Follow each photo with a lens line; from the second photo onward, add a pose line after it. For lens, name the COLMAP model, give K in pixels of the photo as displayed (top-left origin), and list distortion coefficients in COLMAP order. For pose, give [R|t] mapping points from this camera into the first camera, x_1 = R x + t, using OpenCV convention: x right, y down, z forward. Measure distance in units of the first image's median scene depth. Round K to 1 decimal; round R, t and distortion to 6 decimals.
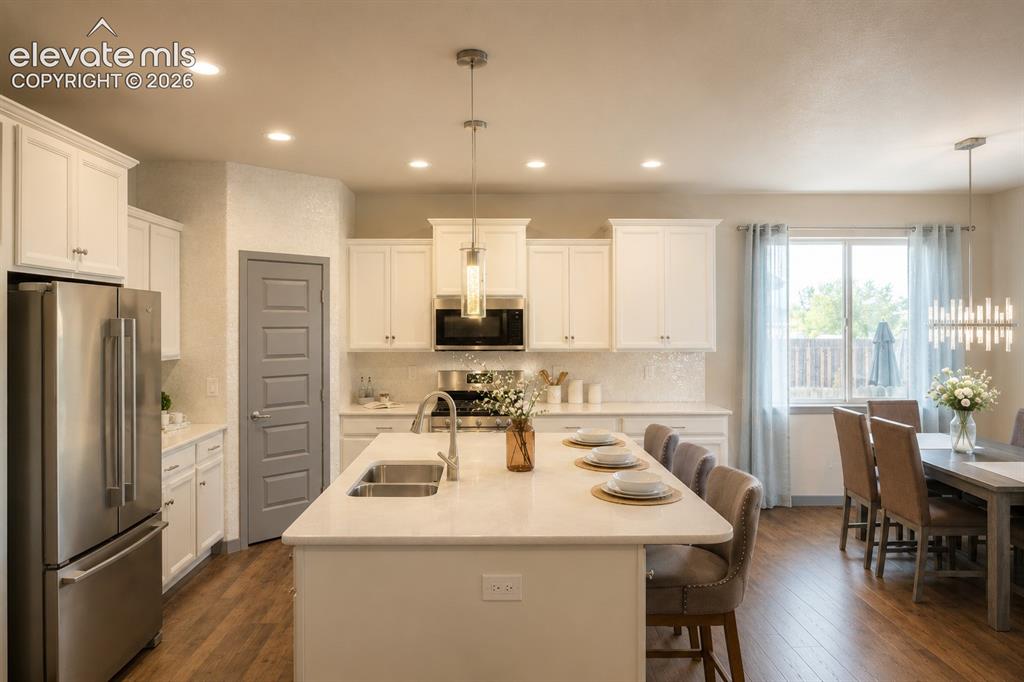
lens RADIAL K [[725.8, 0, 509.1], [0, 725.8, 326.0], [0, 0, 1]] dist [0.002430, 0.000537]
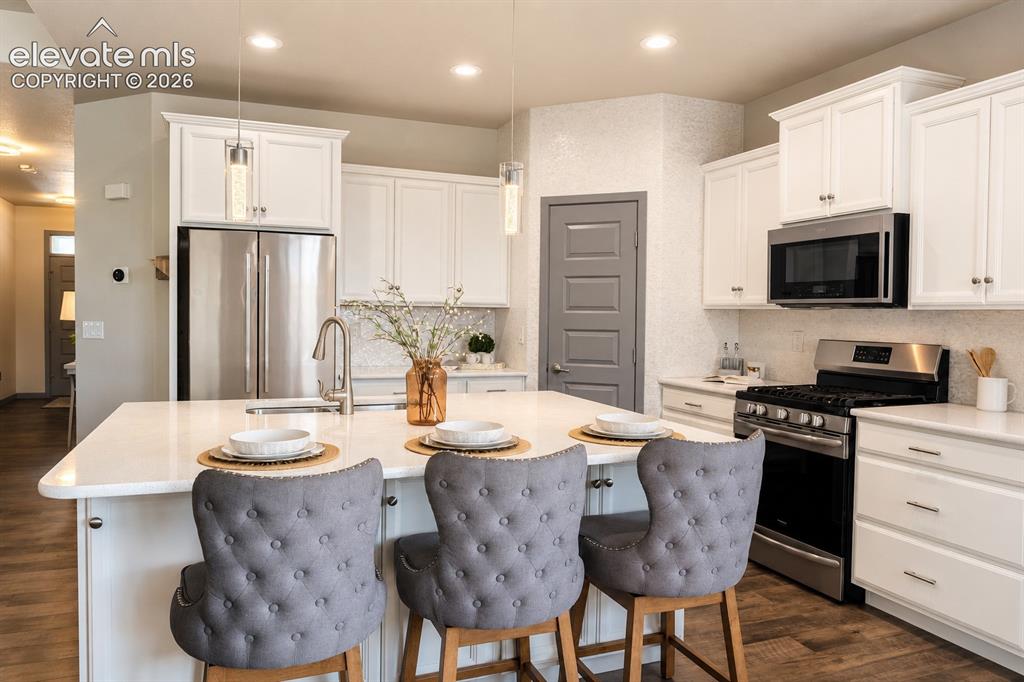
lens RADIAL K [[725.8, 0, 509.1], [0, 725.8, 326.0], [0, 0, 1]] dist [0.002430, 0.000537]
pose [[0.336320, 0.021848, -0.941494, 0.486698], [-0.015715, 0.999722, 0.017585, 0.047335], [0.941617, 0.008881, 0.336570, 0.574138]]
